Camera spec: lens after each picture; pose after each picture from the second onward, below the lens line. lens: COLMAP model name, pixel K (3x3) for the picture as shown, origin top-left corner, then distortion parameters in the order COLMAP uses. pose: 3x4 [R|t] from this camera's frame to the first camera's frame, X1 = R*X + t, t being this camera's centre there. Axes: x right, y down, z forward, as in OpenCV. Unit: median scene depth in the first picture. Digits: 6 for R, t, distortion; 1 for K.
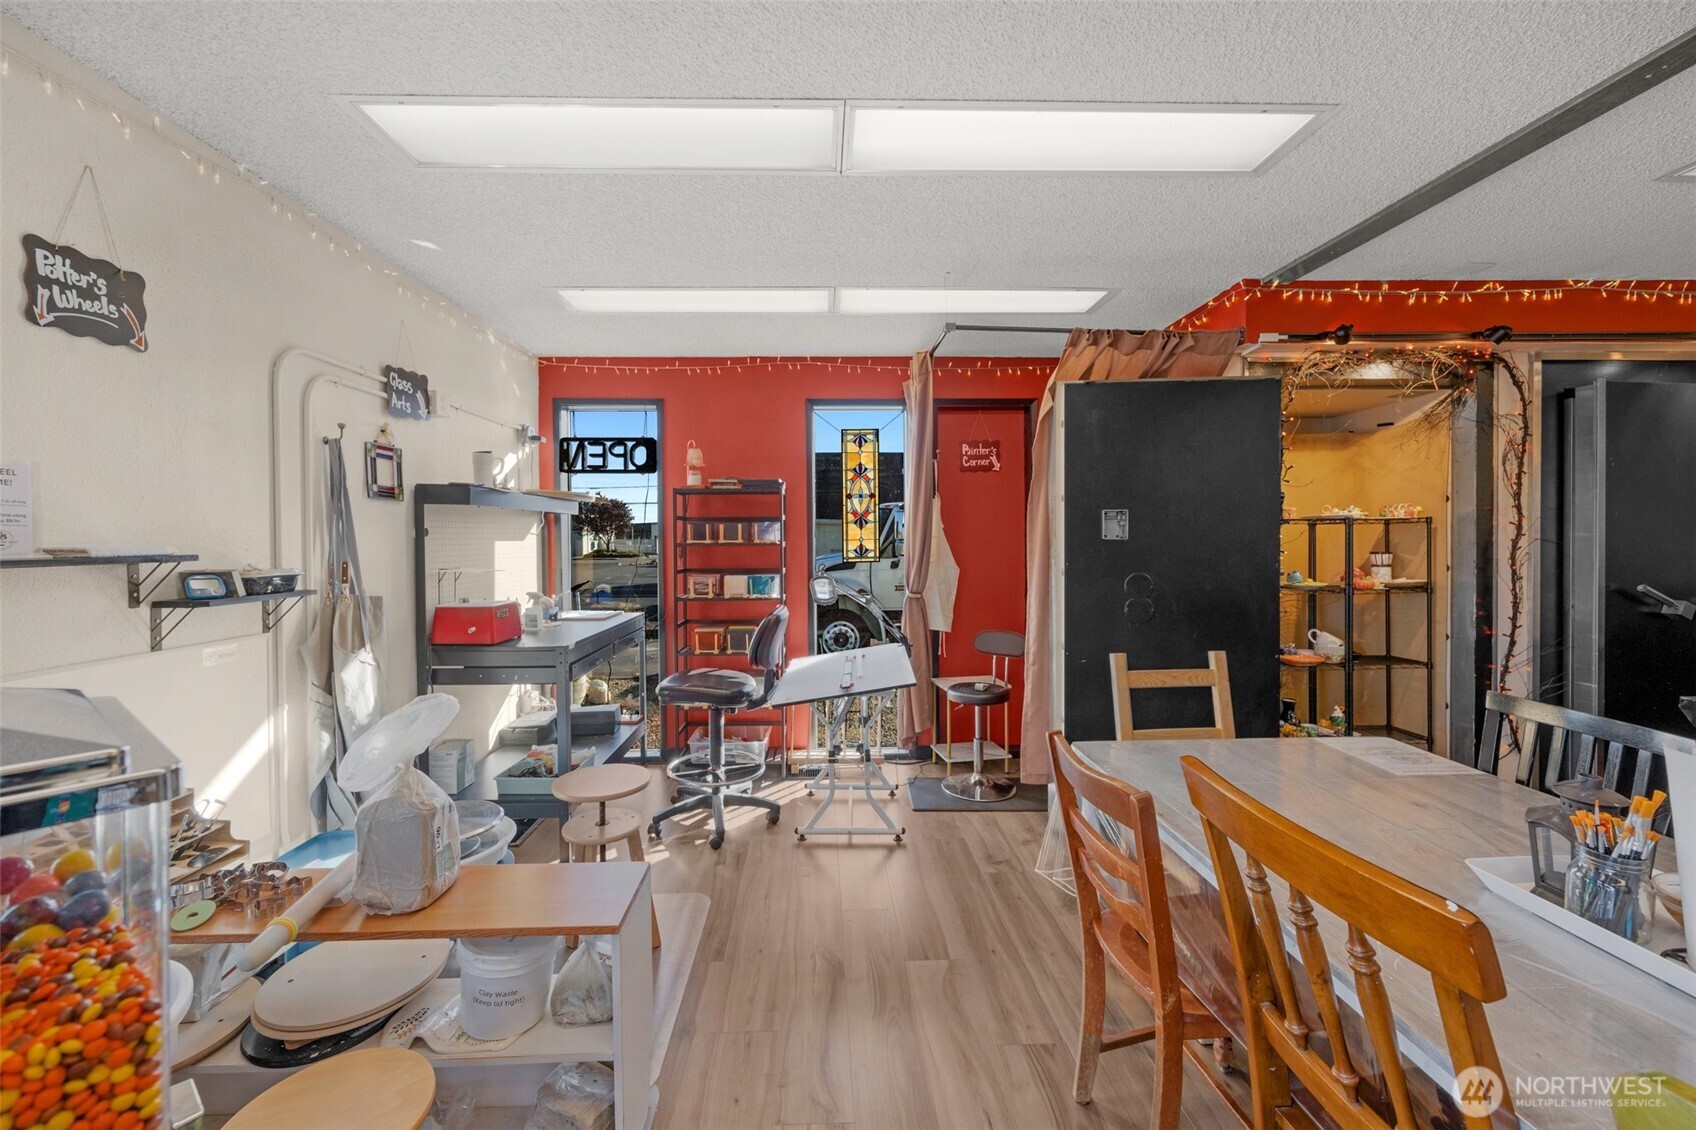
lens RADIAL K [[684.9, 0, 783.3], [0, 684.9, 546.2], [0, 0, 1]] dist [-0.002192, -0.000657]
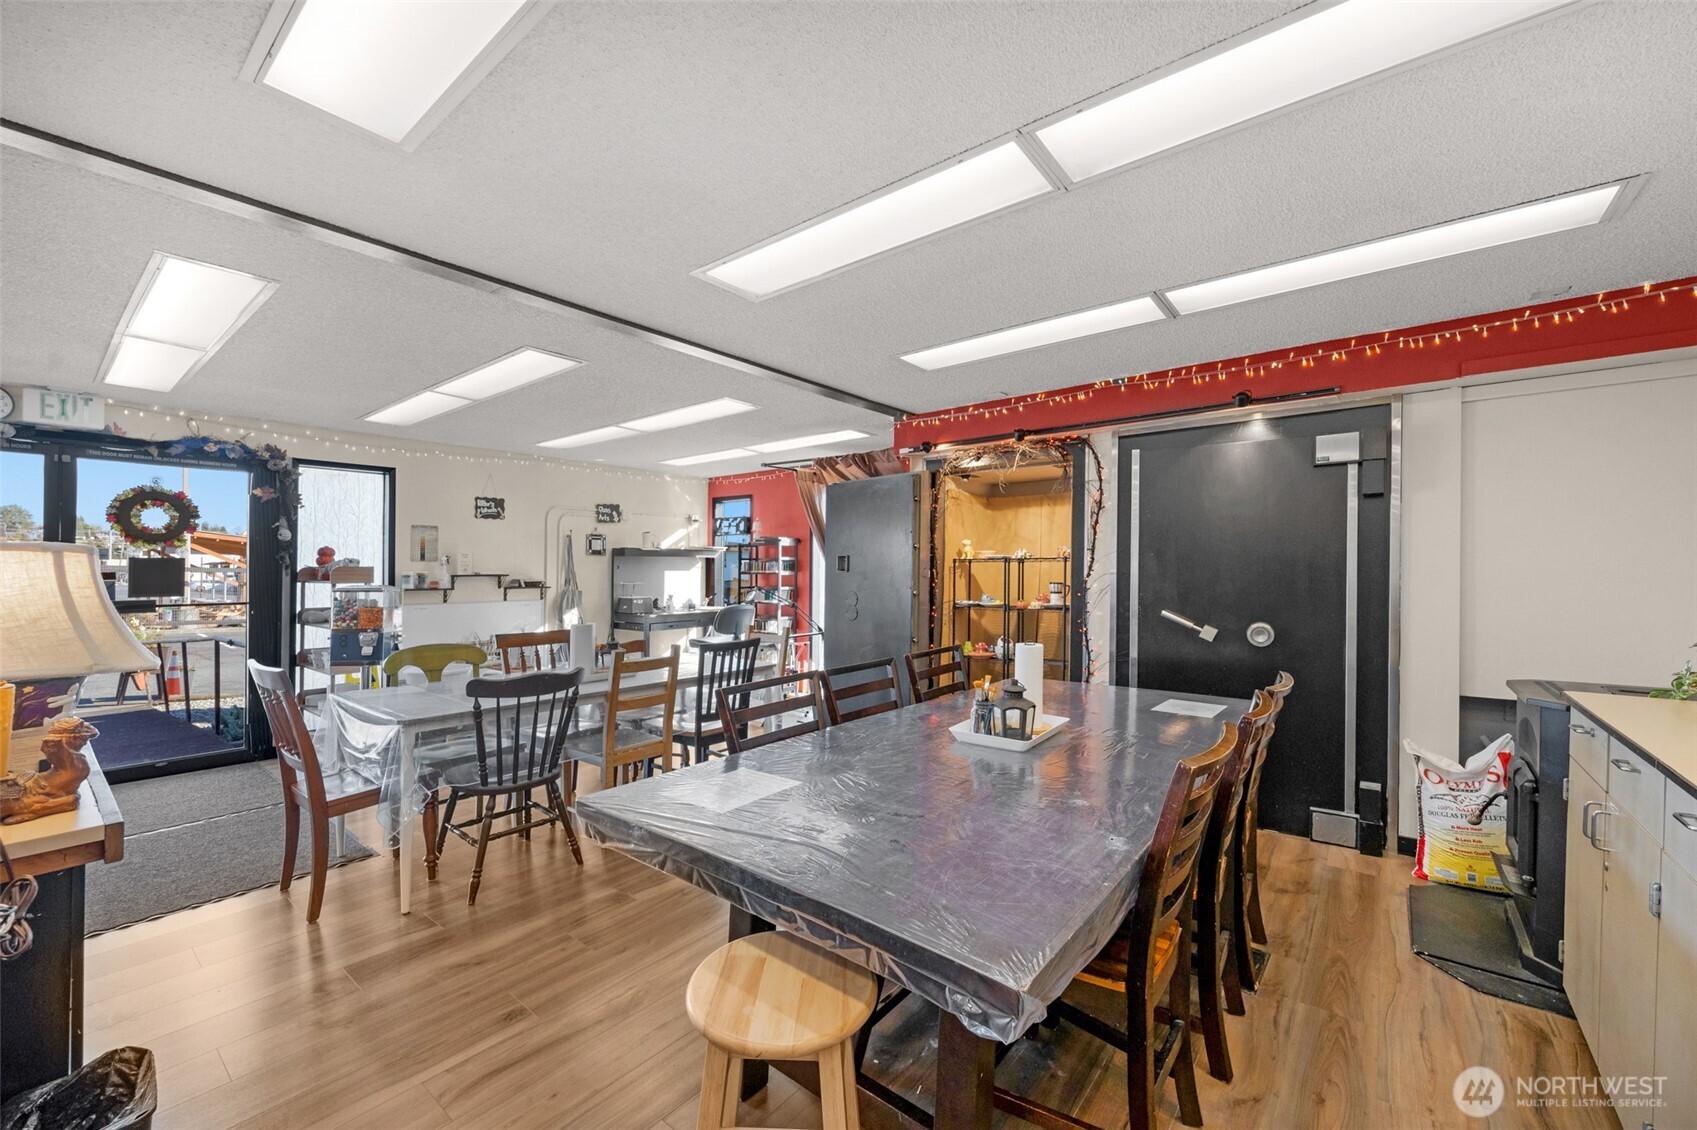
lens RADIAL K [[688.0, 0, 807.1], [0, 688.0, 569.3], [0, 0, 1]] dist [-0.009491, -0.000582]
pose [[0.745243, 0.003249, -0.666785, 1.641287], [-0.010173, 0.999927, -0.006498, -0.004178], [0.666716, 0.011626, 0.745221, -0.397509]]
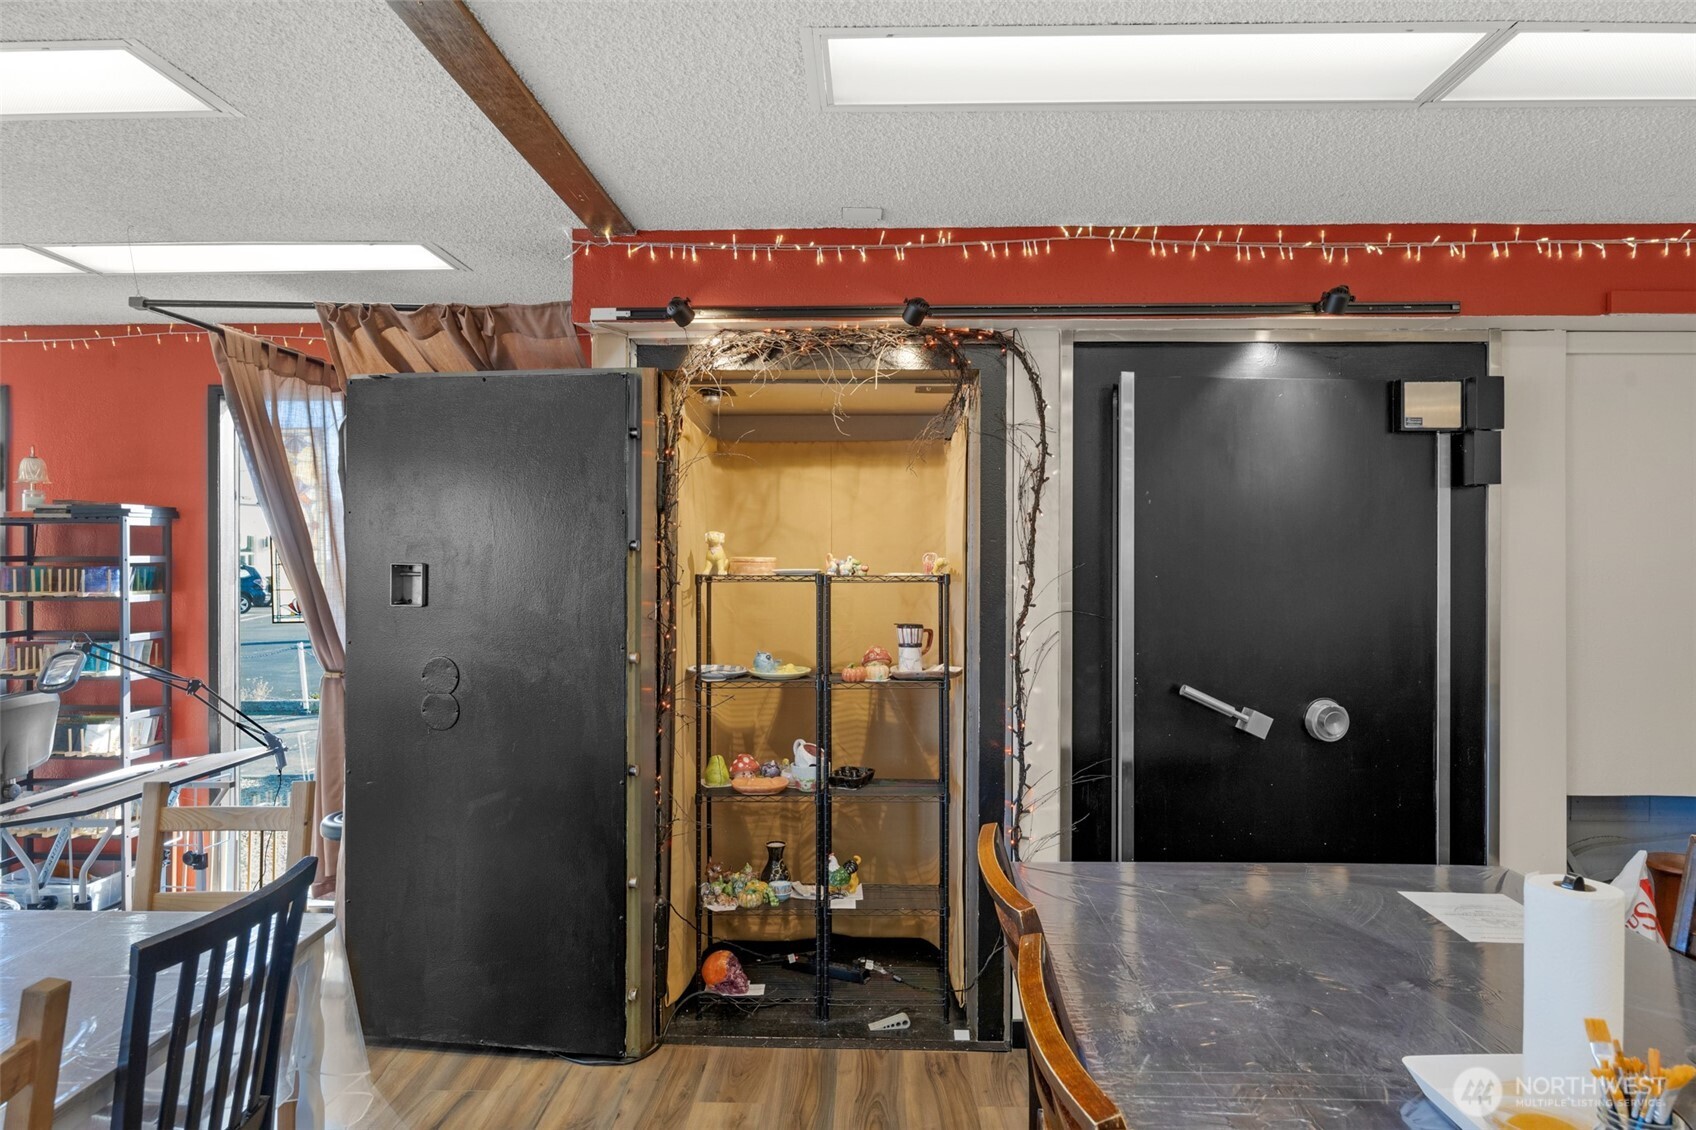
lens RADIAL K [[1069.8, 0, 818.1], [0, 1069.8, 557.0], [0, 0, 1]] dist [-0.016553, 0.000235]
pose [[0.998967, 0.008671, -0.044614, 0.968957], [-0.008963, 0.999940, -0.006345, -0.057986], [0.044556, 0.006739, 0.998984, -0.053058]]
